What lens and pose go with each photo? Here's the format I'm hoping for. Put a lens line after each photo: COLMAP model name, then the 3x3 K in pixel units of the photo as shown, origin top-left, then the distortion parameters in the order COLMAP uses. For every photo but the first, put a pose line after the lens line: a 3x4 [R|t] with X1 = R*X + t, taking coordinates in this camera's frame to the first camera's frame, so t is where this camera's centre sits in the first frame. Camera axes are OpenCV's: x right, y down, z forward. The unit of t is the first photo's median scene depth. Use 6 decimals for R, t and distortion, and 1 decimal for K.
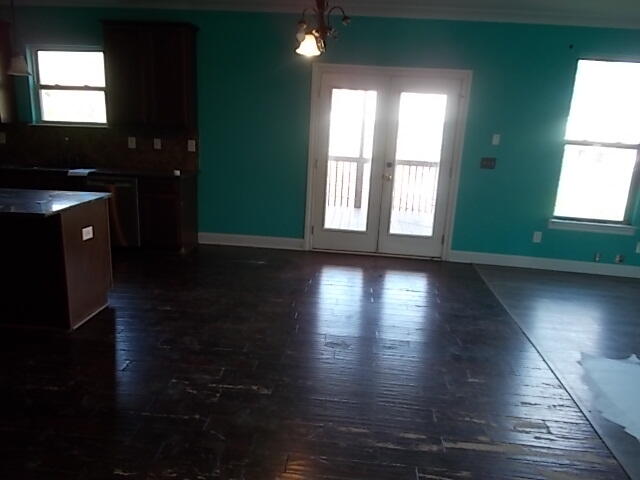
lens RADIAL K [[489.2, 0, 322.9], [0, 489.2, 234.1], [0, 0, 1]] dist [0.004017, 0.002948]
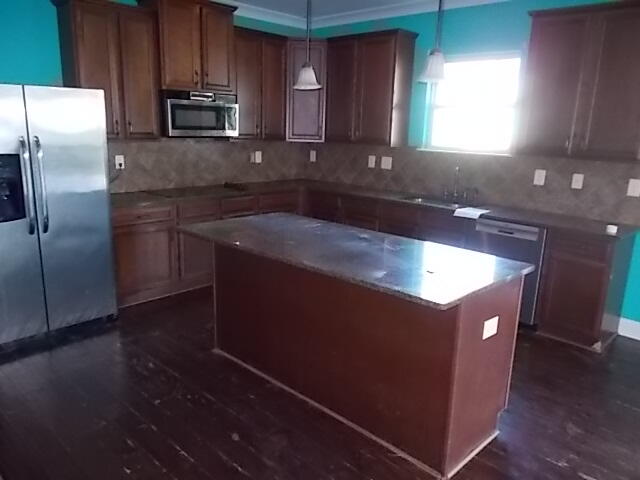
lens RADIAL K [[489.2, 0, 321.2], [0, 489.2, 242.9], [0, 0, 1]] dist [0.004017, 0.002948]
pose [[0.770449, 0.141599, -0.621577, -0.187811], [-0.159419, 0.986836, 0.027206, -0.062670], [0.617247, 0.078131, 0.782880, 0.251459]]
